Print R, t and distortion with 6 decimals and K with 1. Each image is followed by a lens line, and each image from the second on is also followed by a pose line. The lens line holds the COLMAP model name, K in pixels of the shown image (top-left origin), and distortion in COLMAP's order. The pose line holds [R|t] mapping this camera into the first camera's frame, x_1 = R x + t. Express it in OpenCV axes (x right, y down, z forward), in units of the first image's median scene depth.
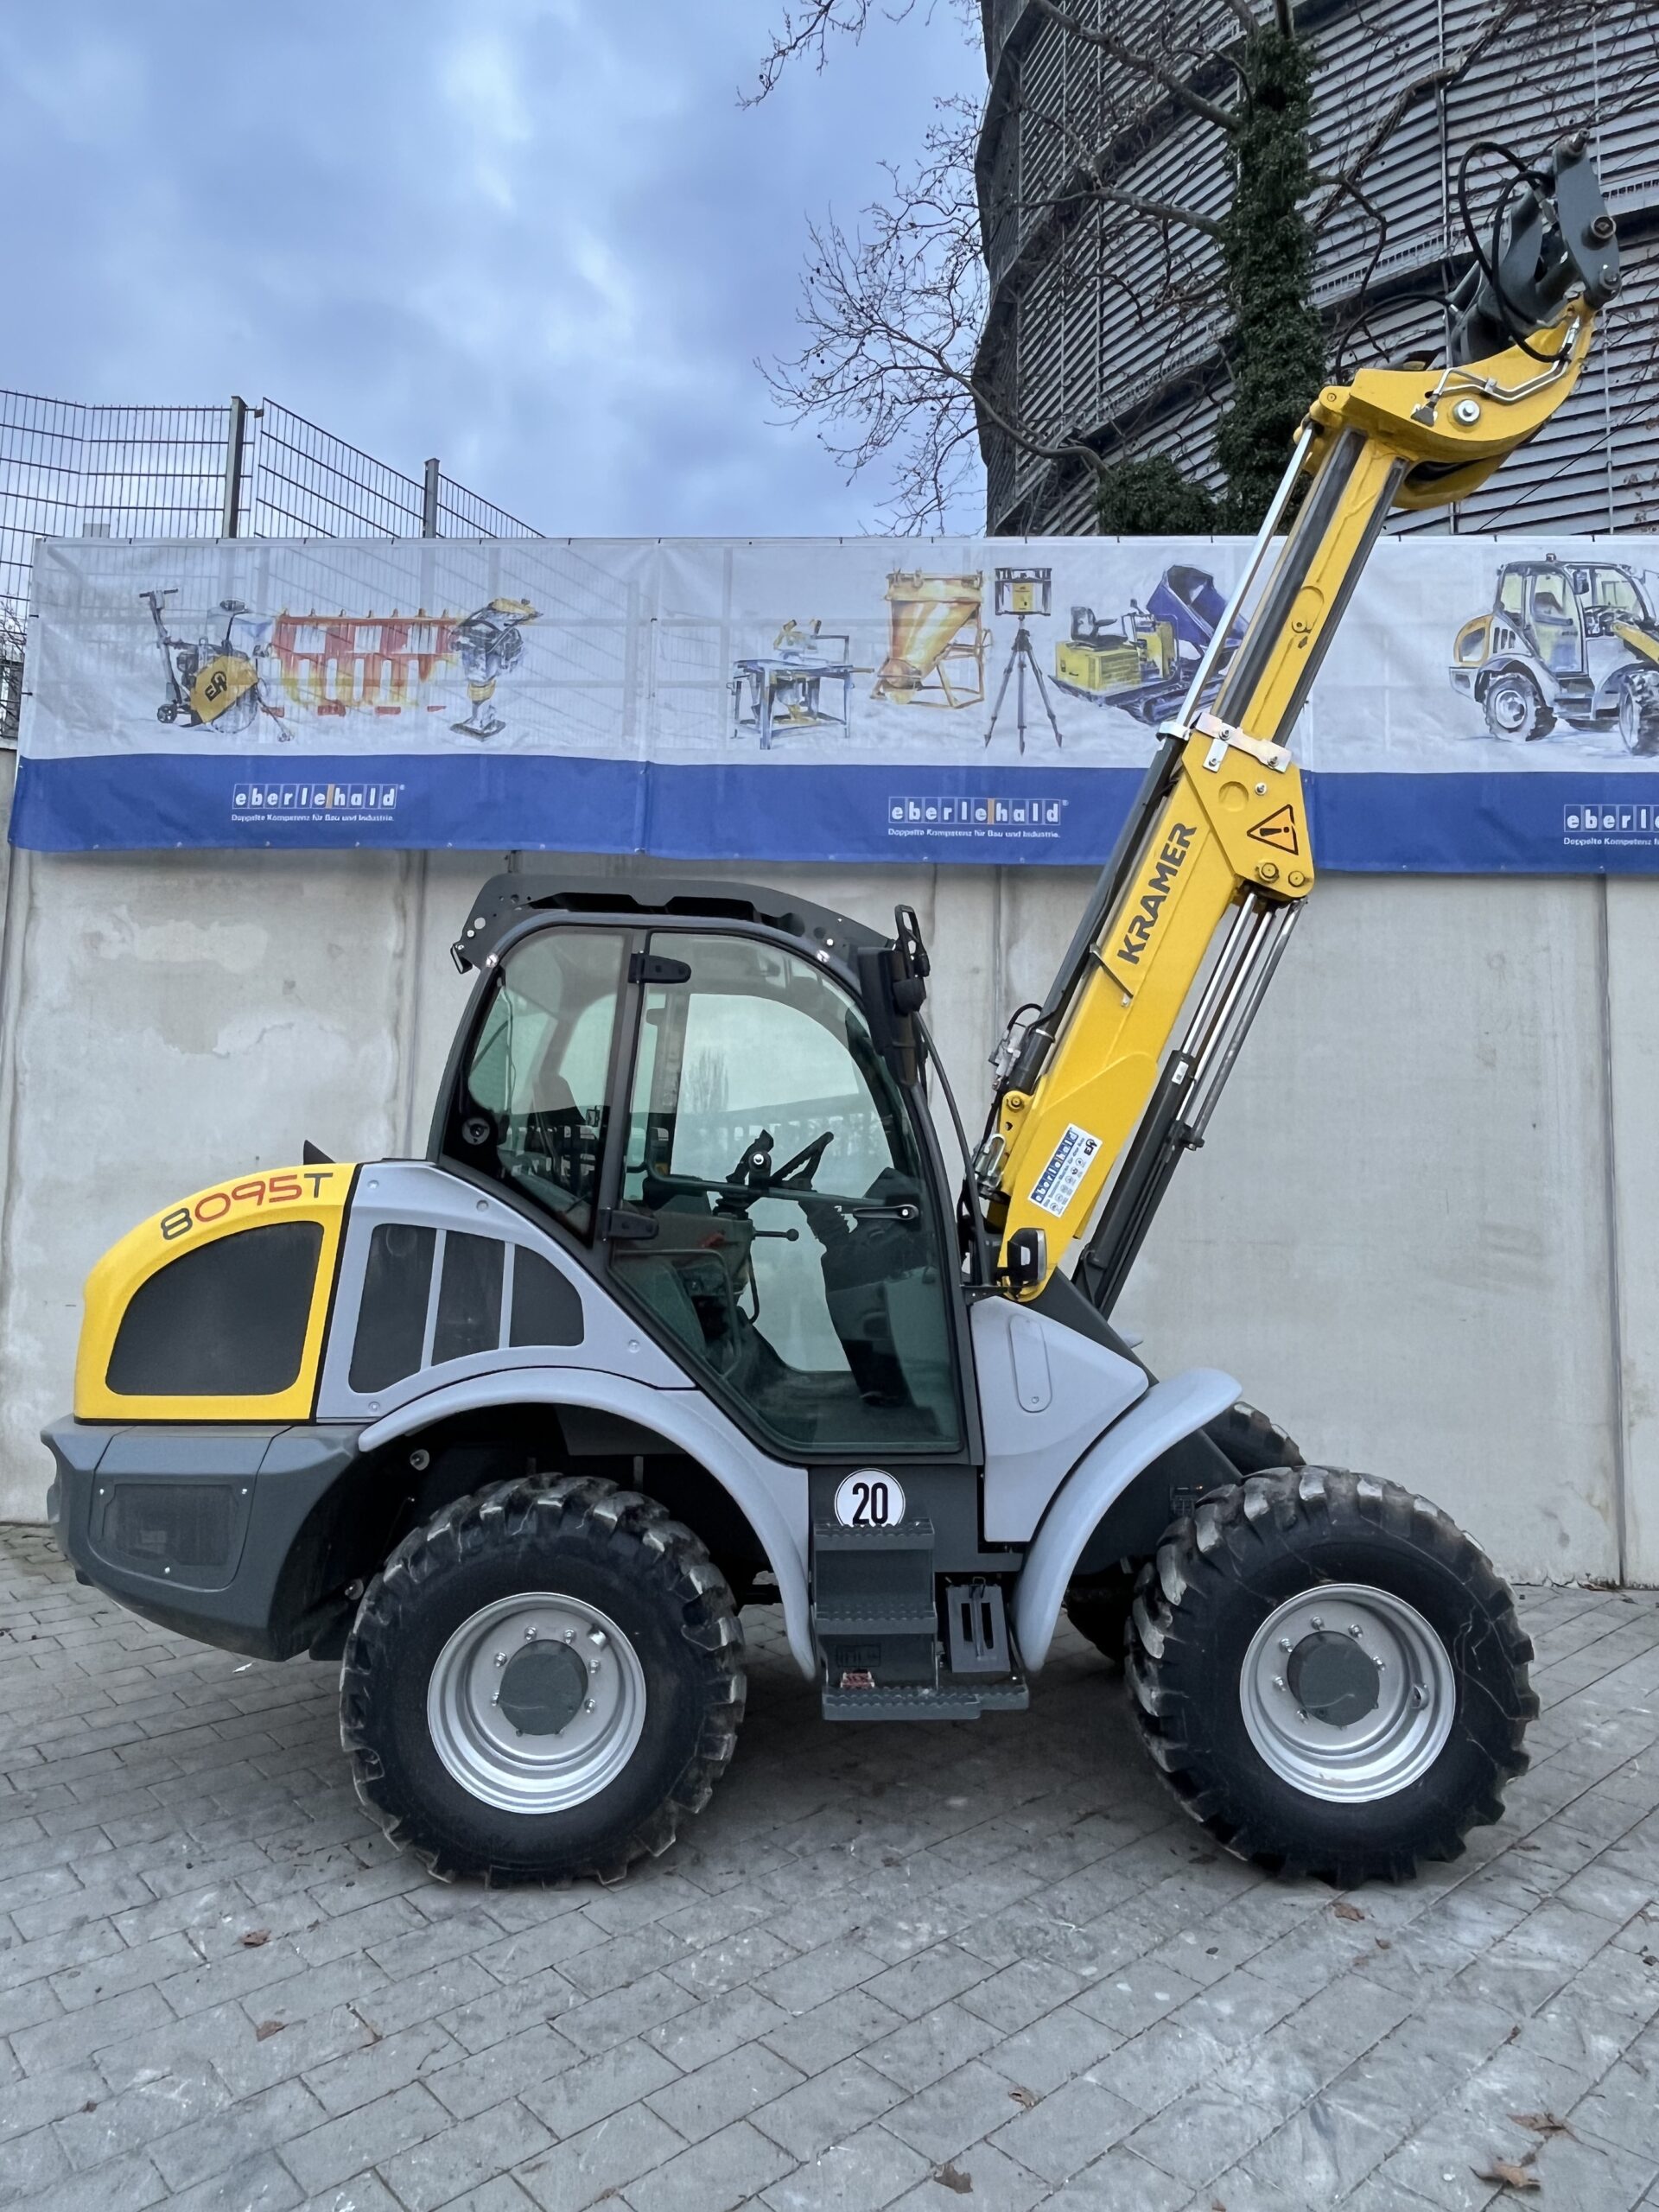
lens RADIAL K [[1432.5, 0, 830.1], [0, 1432.5, 1088.9], [0, 0, 1]] dist [-0.005282, -0.001720]
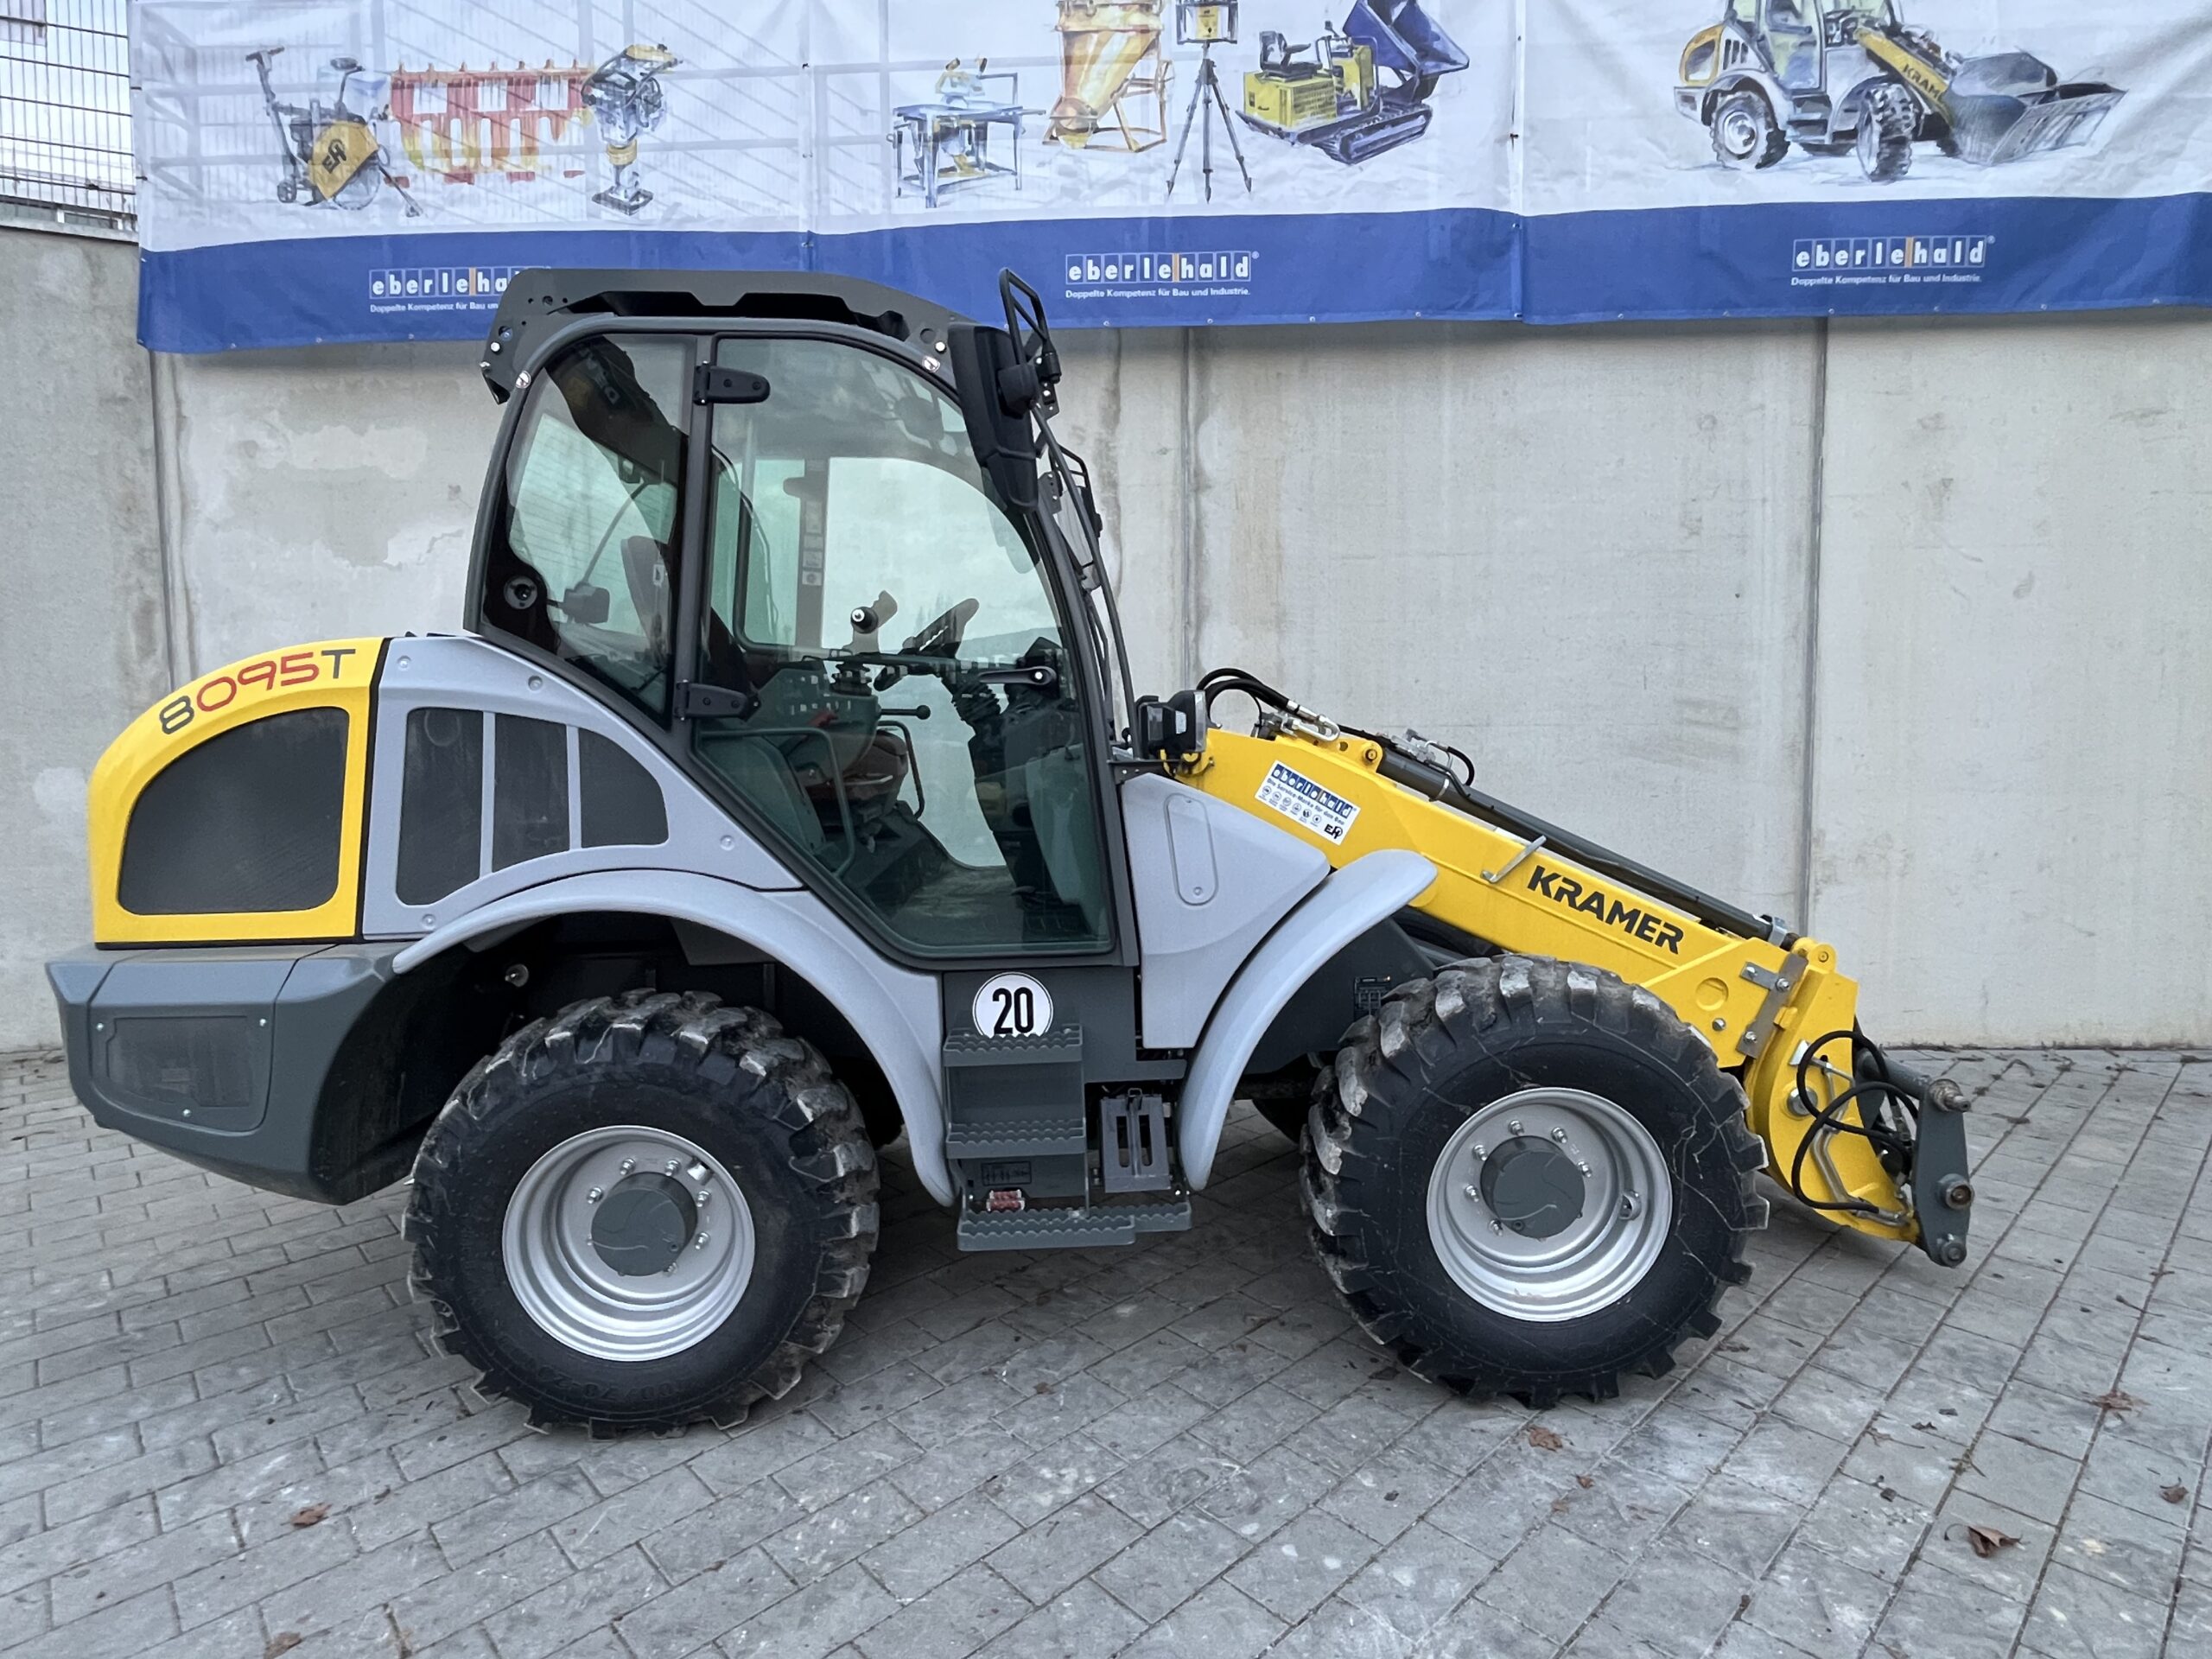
lens RADIAL K [[1198.7, 0, 1095.3], [0, 1198.7, 838.6], [0, 0, 1]] dist [0.002418, -0.005364]
pose [[0.999516, -0.030957, 0.003115, 0.048074], [0.029968, 0.984783, 0.171187, 0.035990], [-0.008367, -0.171011, 0.985234, 0.173243]]
